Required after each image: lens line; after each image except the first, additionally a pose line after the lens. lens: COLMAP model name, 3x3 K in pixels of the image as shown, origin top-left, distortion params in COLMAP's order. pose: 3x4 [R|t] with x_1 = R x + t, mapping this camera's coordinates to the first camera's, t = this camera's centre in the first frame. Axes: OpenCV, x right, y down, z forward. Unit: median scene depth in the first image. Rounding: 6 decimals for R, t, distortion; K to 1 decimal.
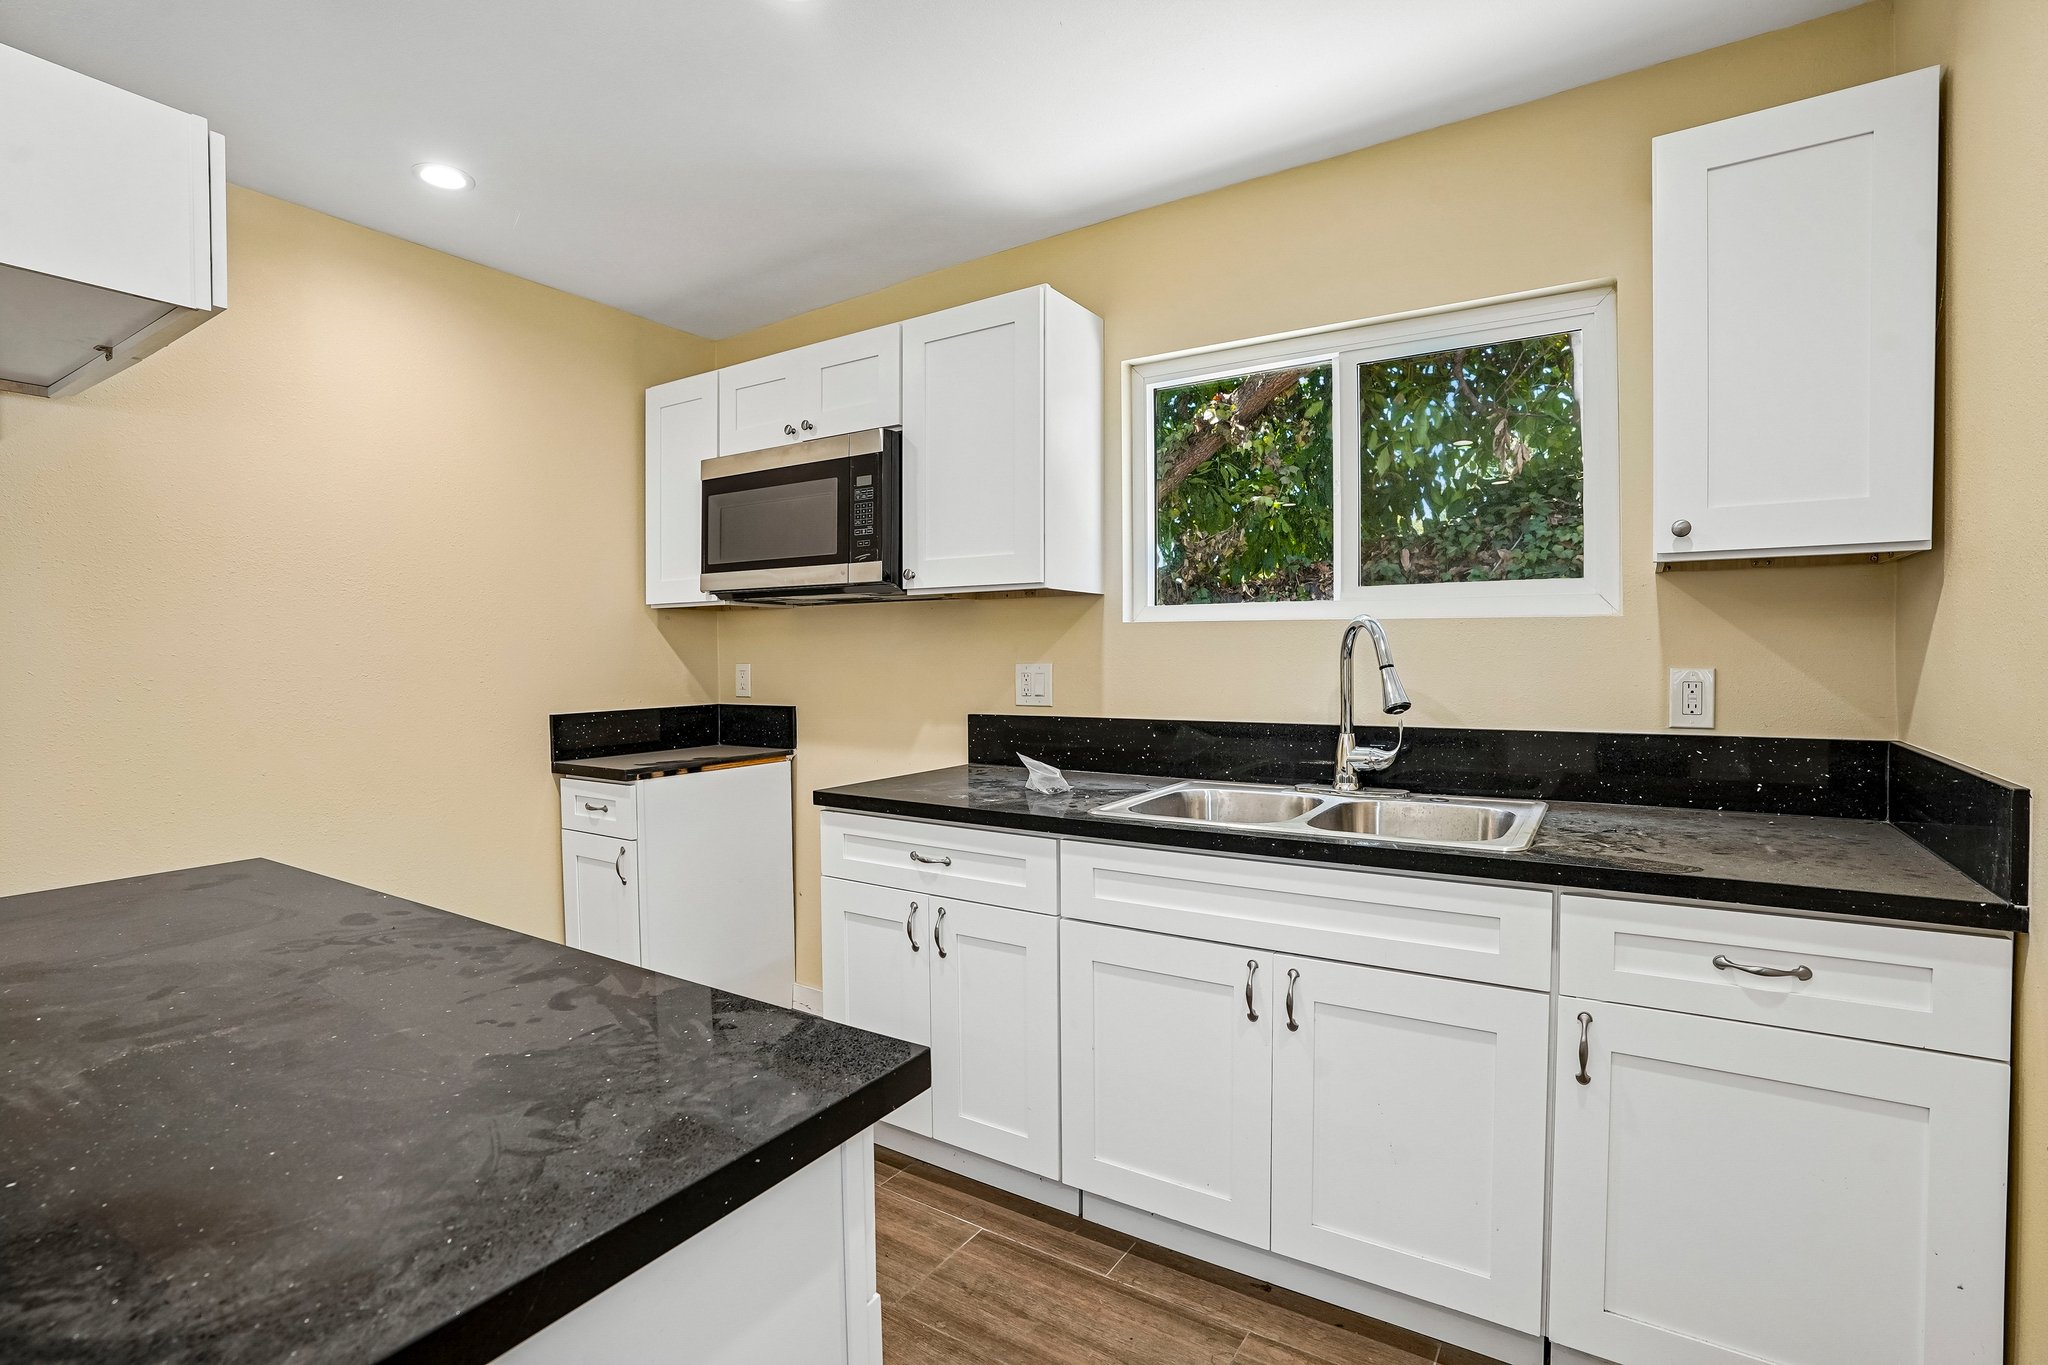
lens RADIAL K [[950.6, 0, 1024.2], [0, 950.6, 680.0], [0, 0, 1]] dist [-0.067224, 0.027204]
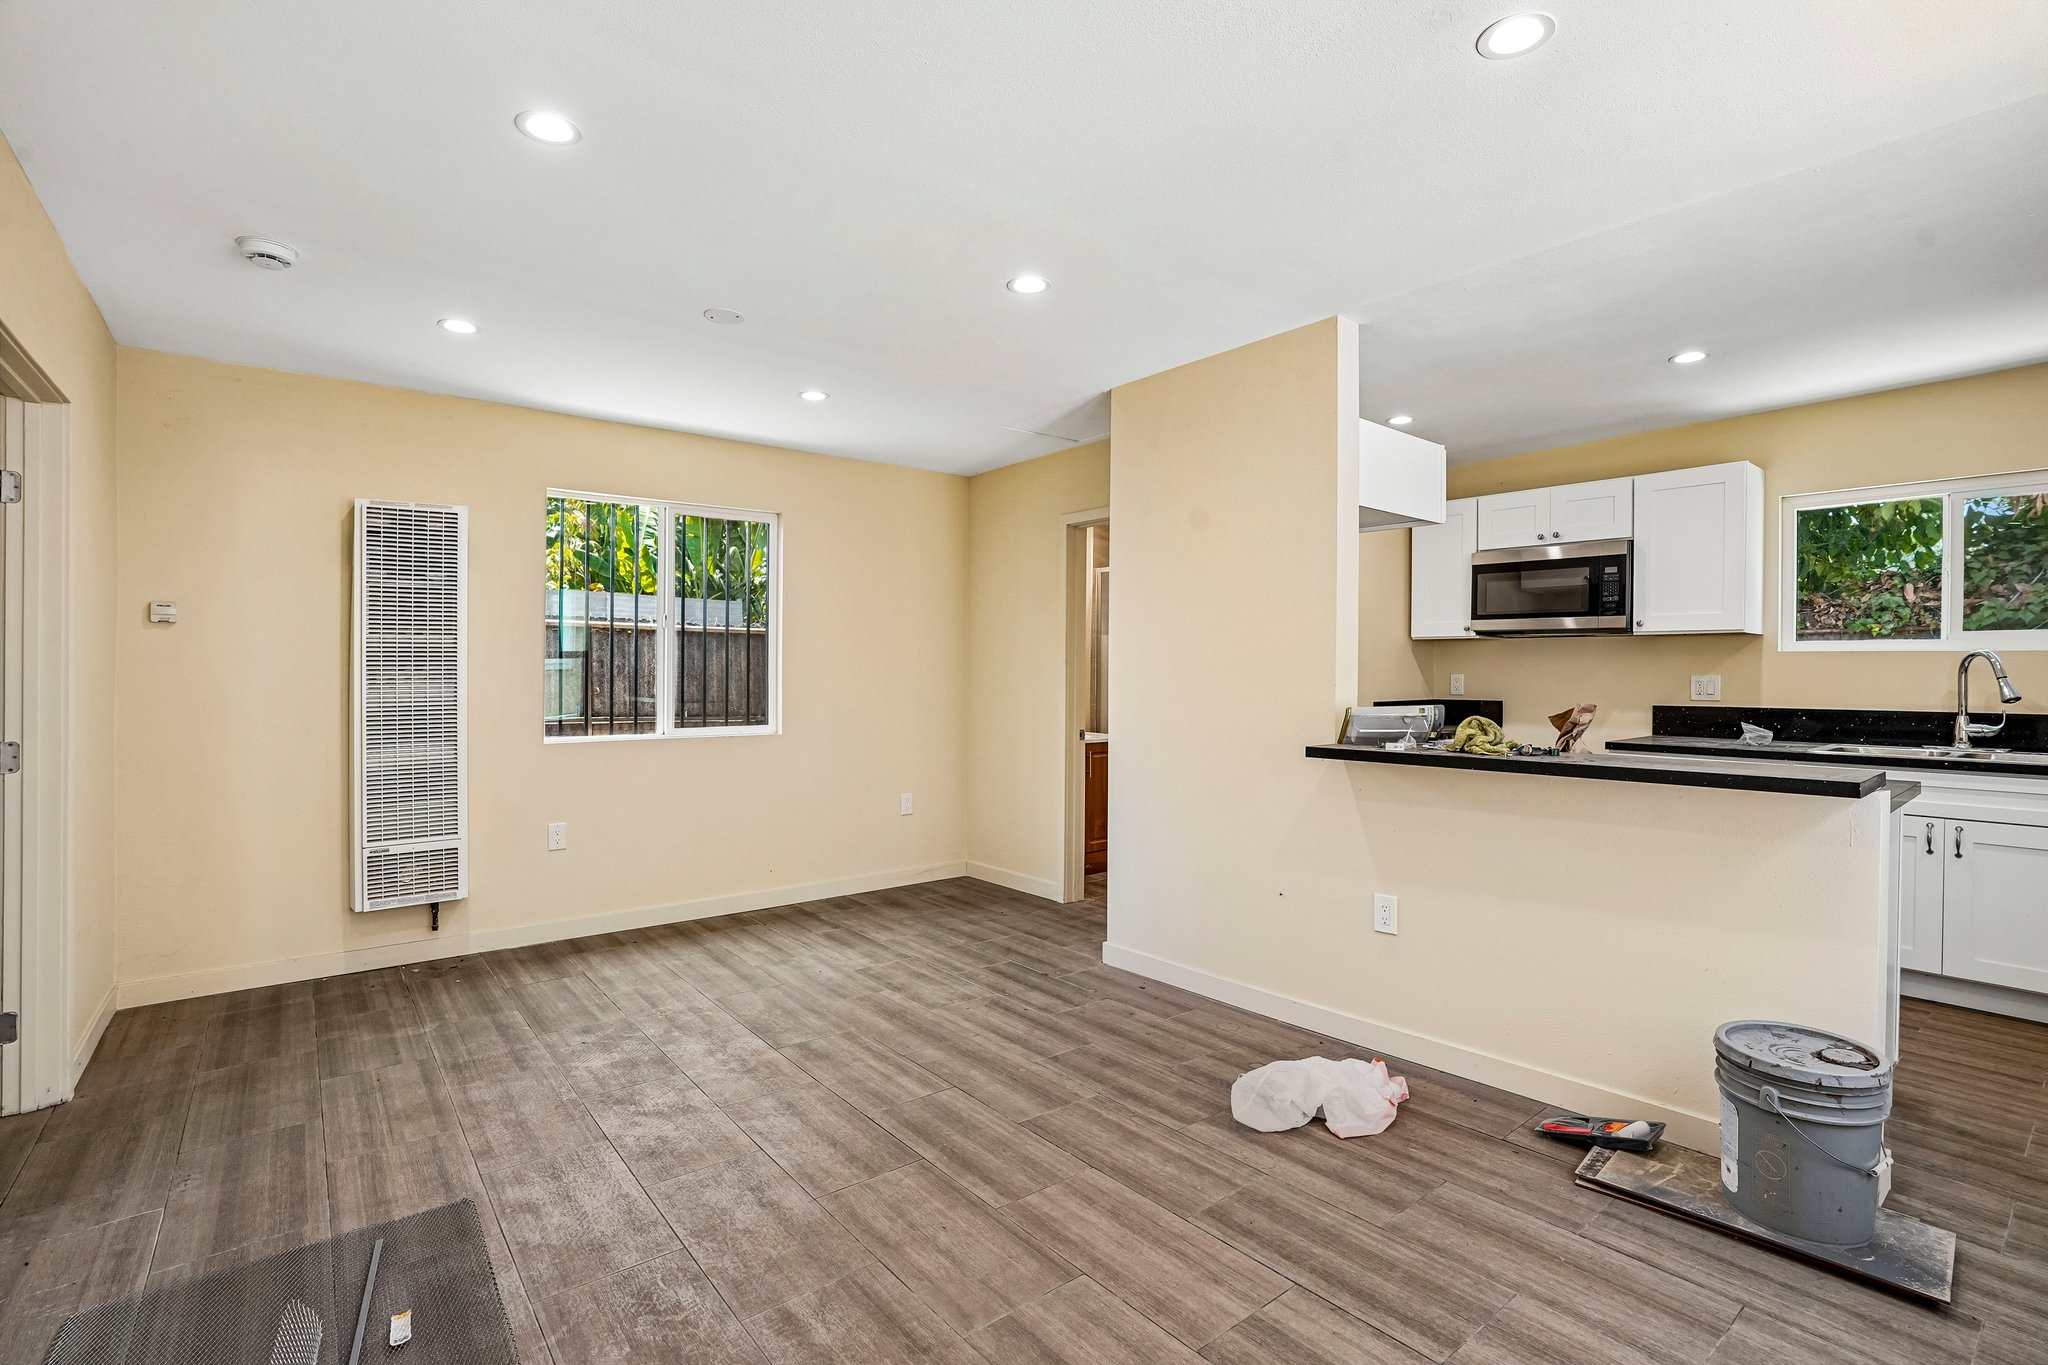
lens RADIAL K [[950.6, 0, 1024.2], [0, 950.6, 680.0], [0, 0, 1]] dist [-0.067224, 0.027204]
pose [[0.950126, 0.013146, -0.311589, -0.616476], [-0.018766, 0.999711, -0.015043, 0.037543], [0.311301, 0.020140, 0.950098, -0.903892]]
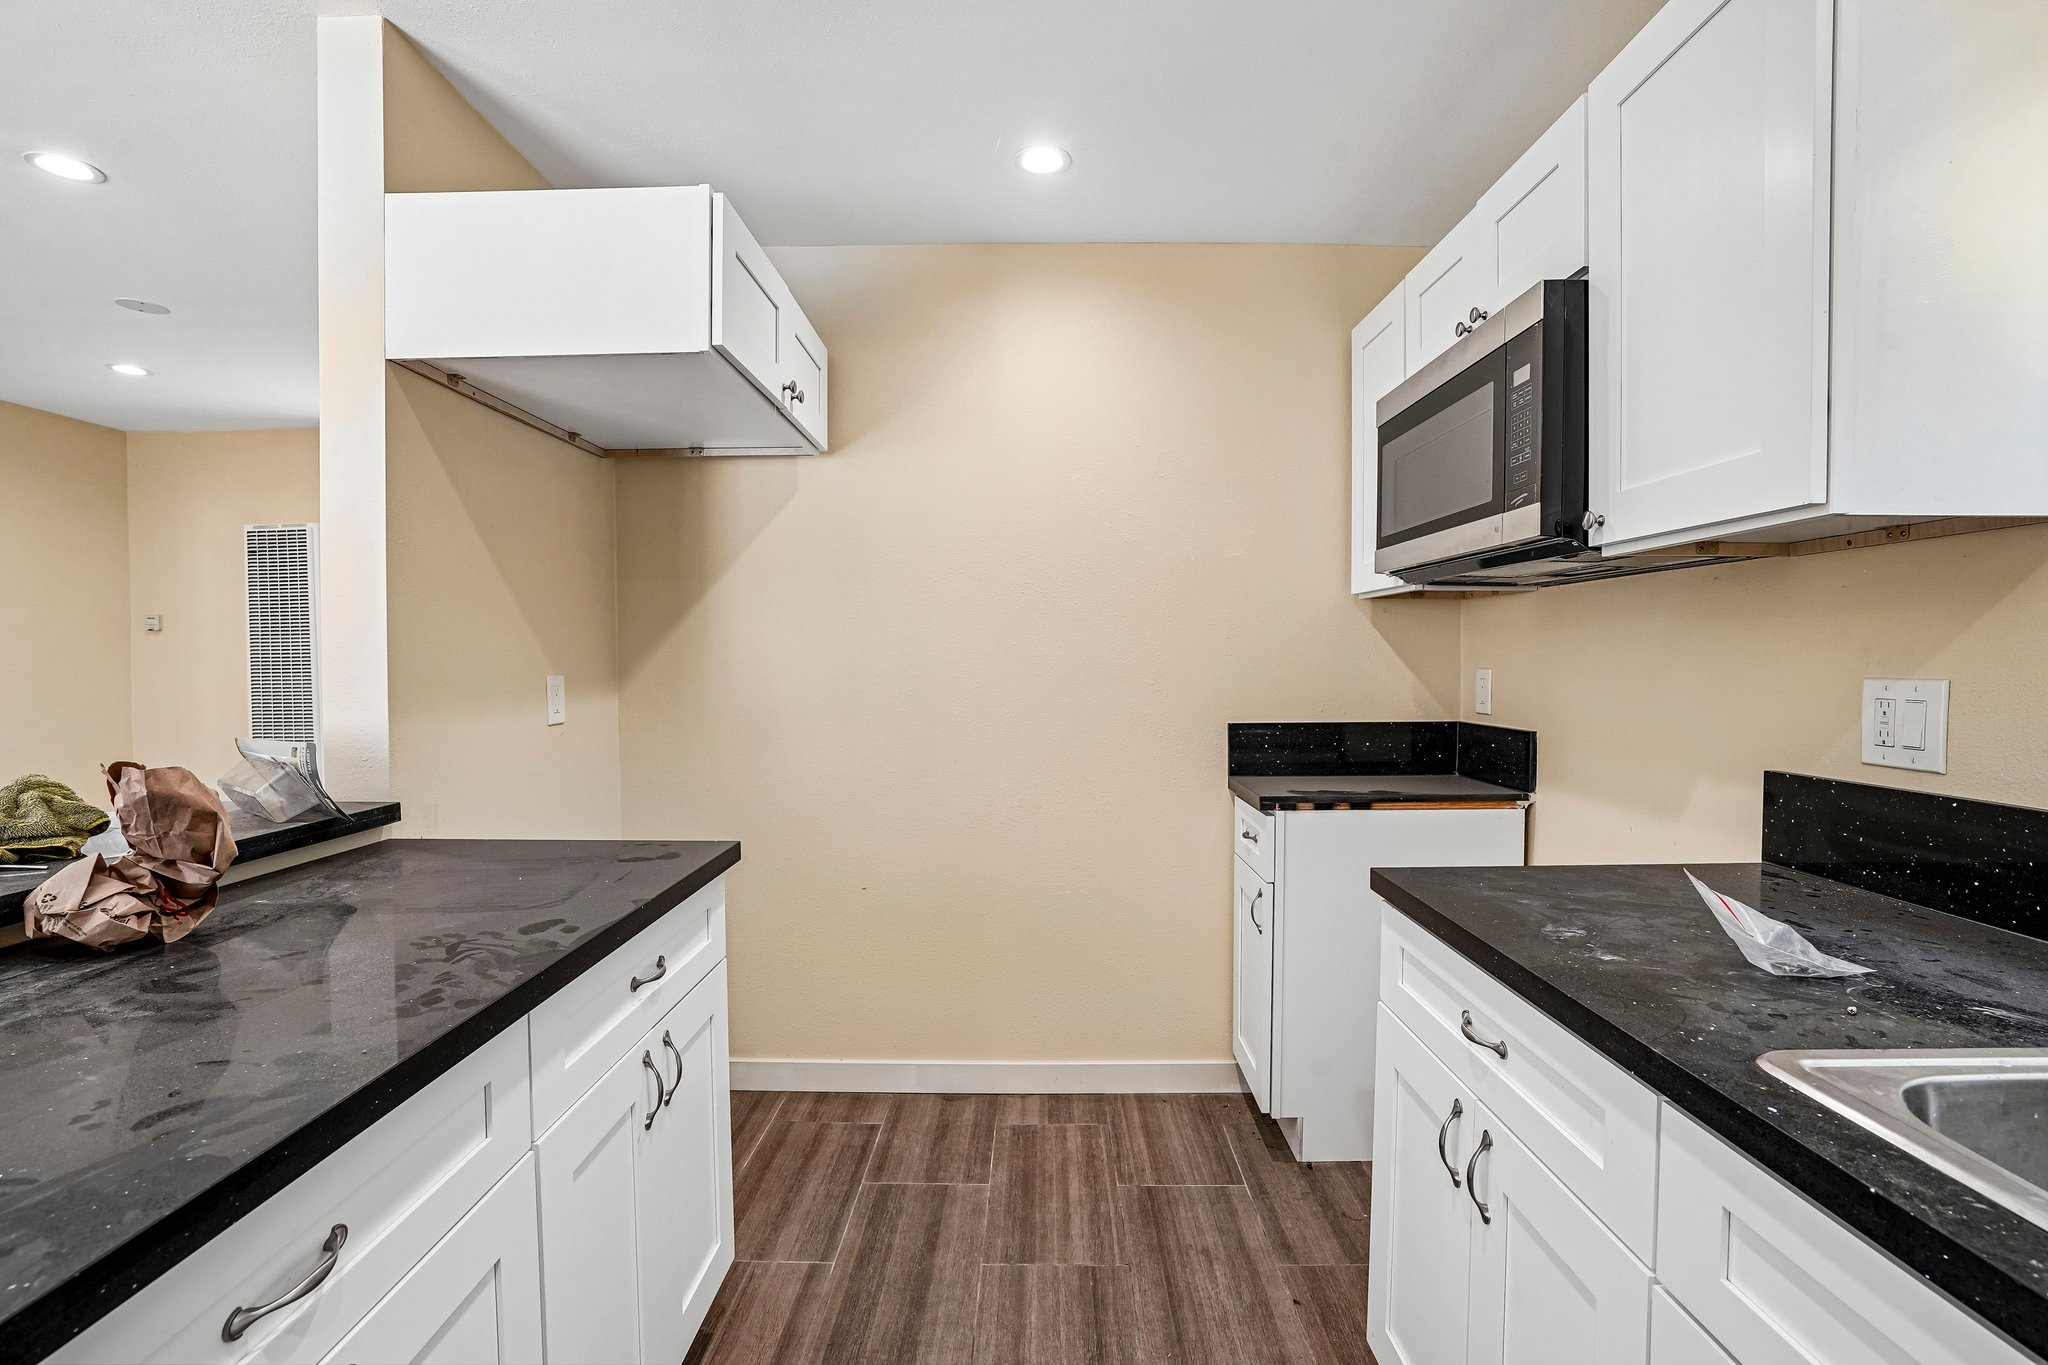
lens RADIAL K [[950.6, 0, 1024.2], [0, 950.6, 680.0], [0, 0, 1]] dist [-0.067224, 0.027204]
pose [[0.532191, 0.025576, -0.846238, 0.161570], [-0.025030, 0.999582, 0.014469, -0.012571], [0.846254, 0.013481, 0.532609, 0.379194]]
